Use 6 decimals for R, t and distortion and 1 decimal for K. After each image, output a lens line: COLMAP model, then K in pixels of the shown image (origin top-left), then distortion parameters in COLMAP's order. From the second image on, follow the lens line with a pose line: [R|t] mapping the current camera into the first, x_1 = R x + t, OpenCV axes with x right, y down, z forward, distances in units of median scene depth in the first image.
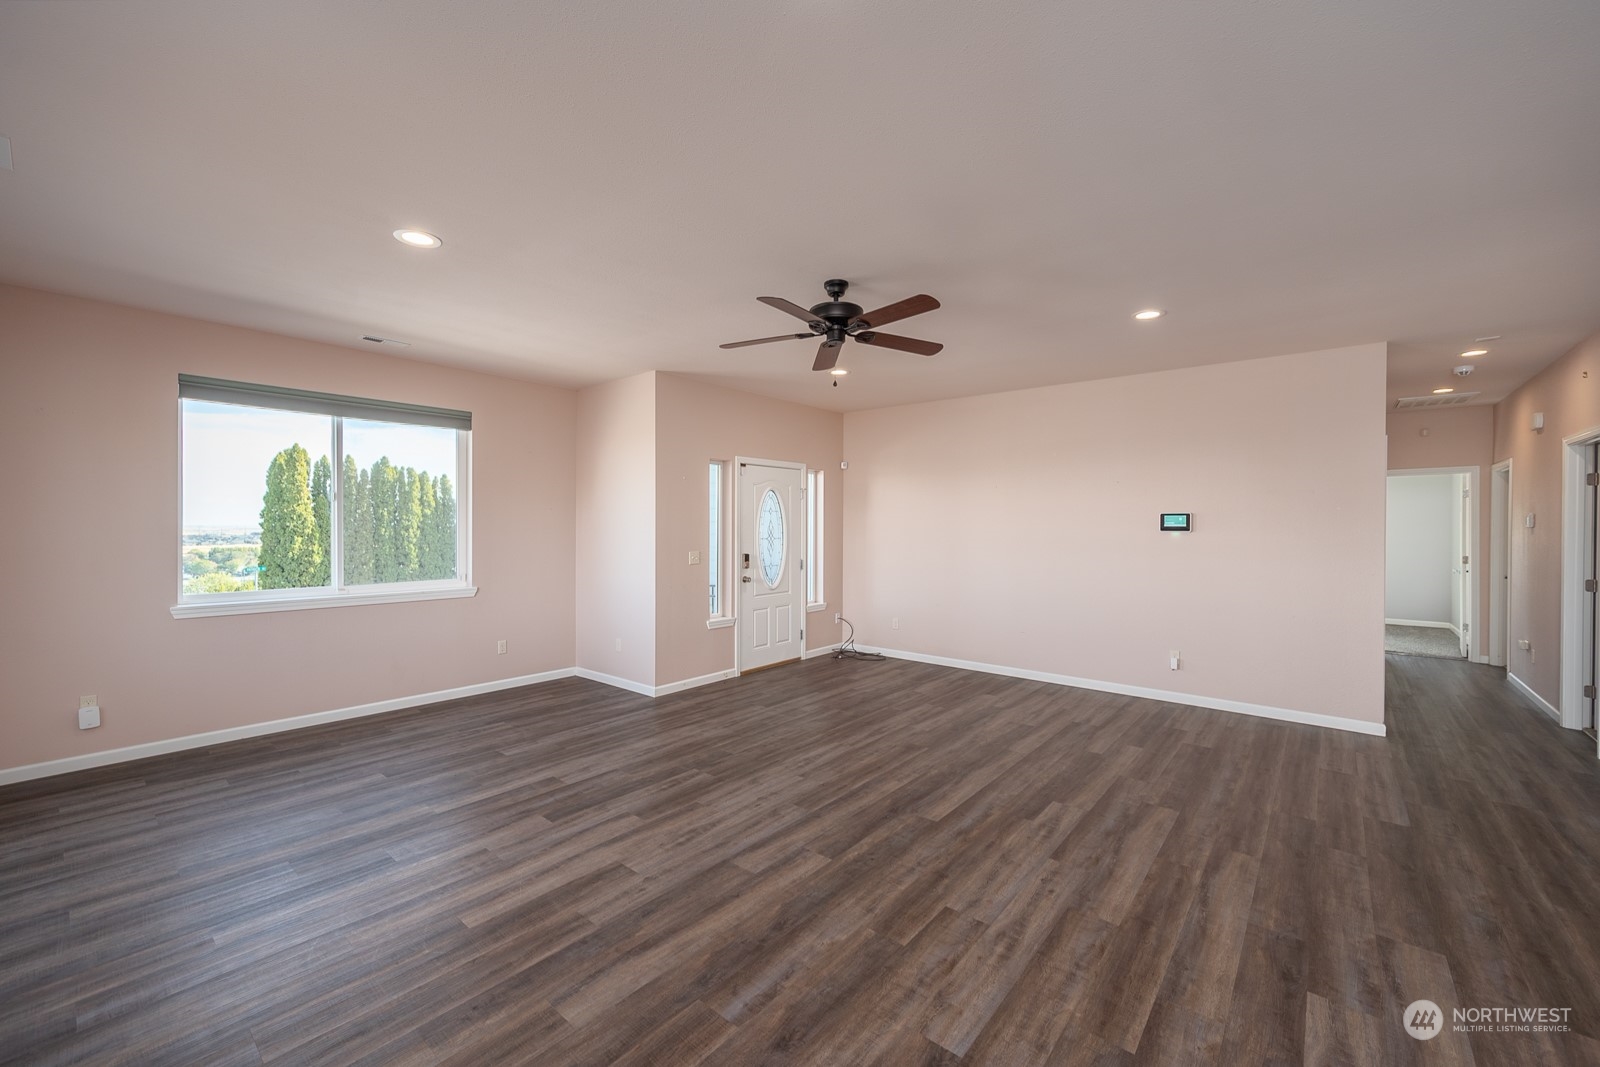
lens RADIAL K [[640.7, 0, 800.0], [0, 640.7, 533.5], [0, 0, 1]] dist [0.008553, -0.000145]
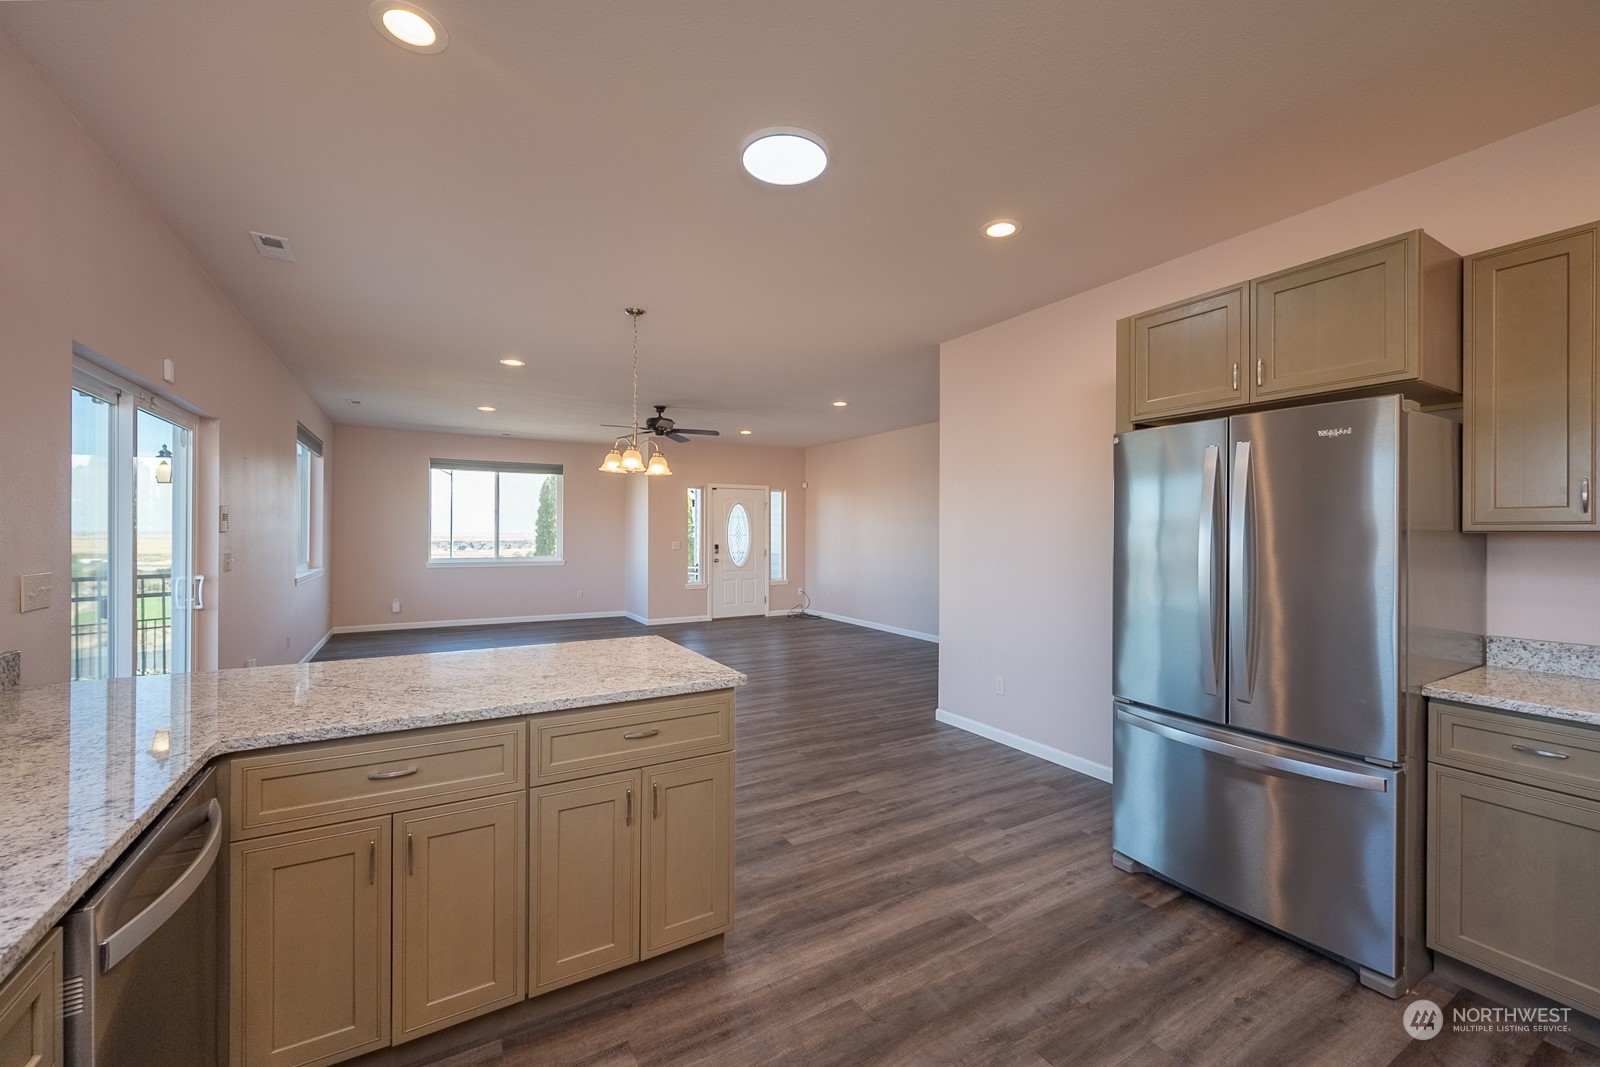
lens RADIAL K [[640.7, 0, 800.0], [0, 640.7, 533.5], [0, 0, 1]] dist [0.008553, -0.000145]
pose [[0.943139, -0.000306, -0.332398, 0.578215], [-0.003163, 0.999946, -0.009895, 0.017684], [0.332383, 0.010384, 0.943087, -0.390535]]
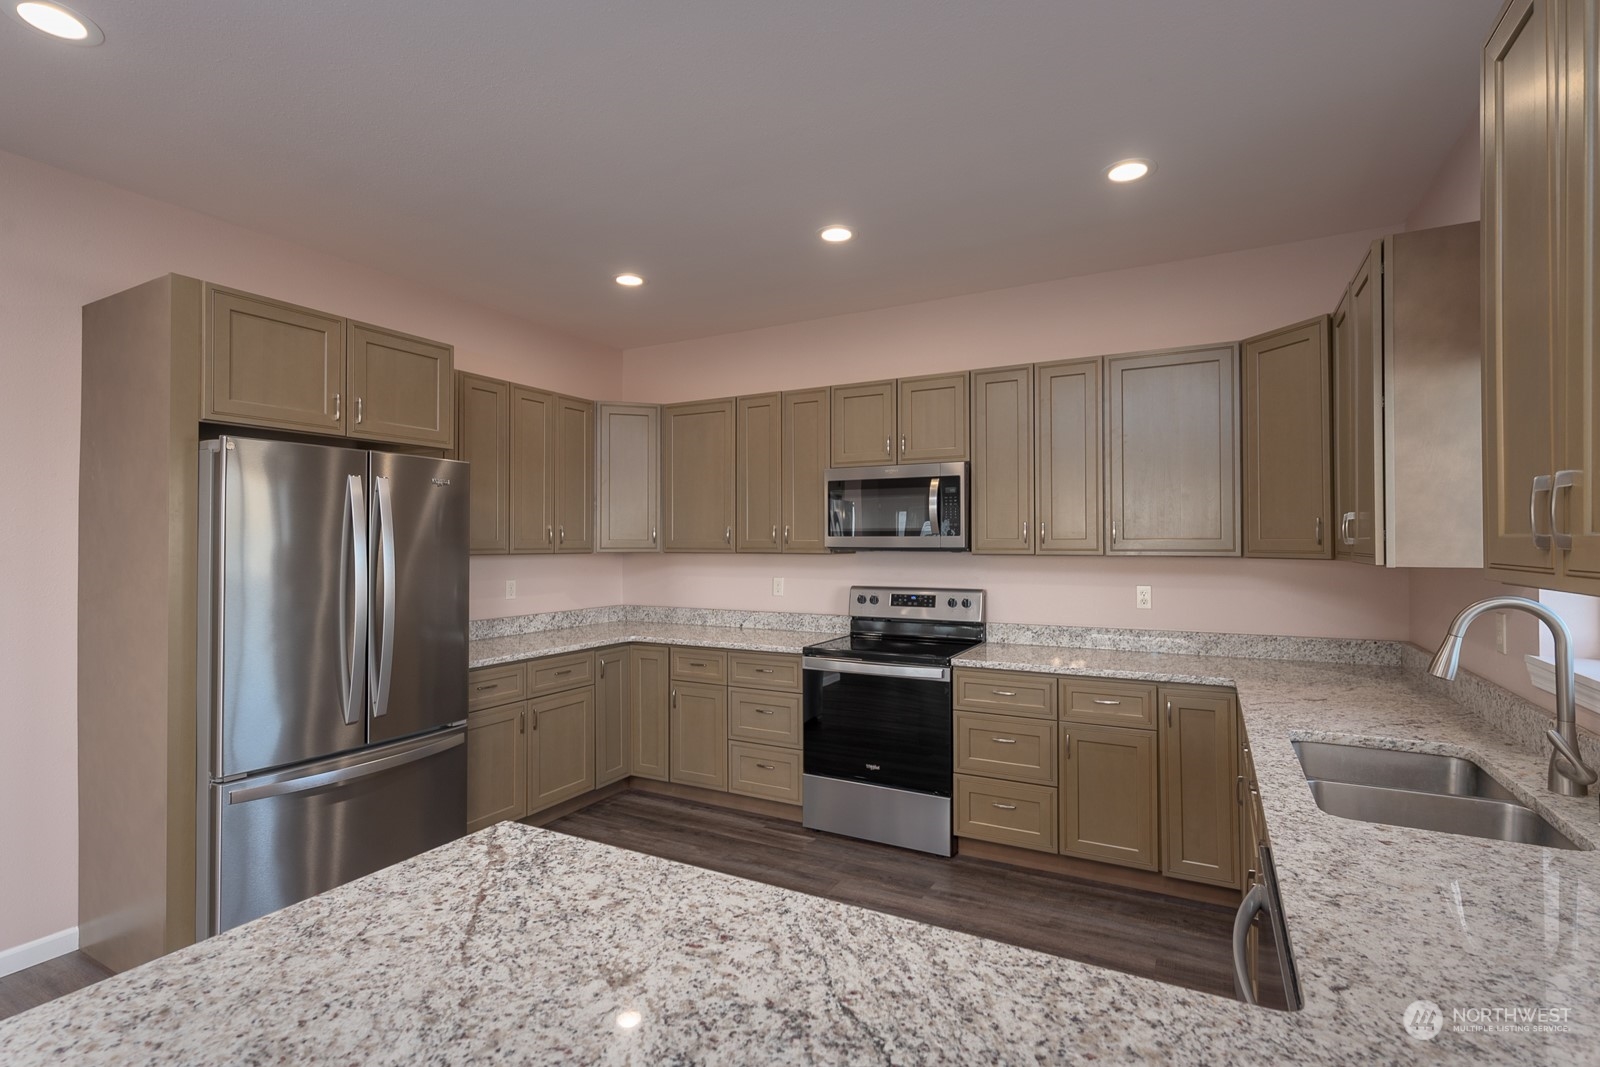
lens RADIAL K [[746.7, 0, 800.0], [0, 746.7, 533.5], [0, 0, 1]] dist [0.000371, 0.000064]
pose [[-0.201854, 0.008181, 0.979381, -1.399447], [0.009787, 0.999932, -0.006335, -0.066105], [-0.979367, 0.008306, -0.201920, 0.967028]]
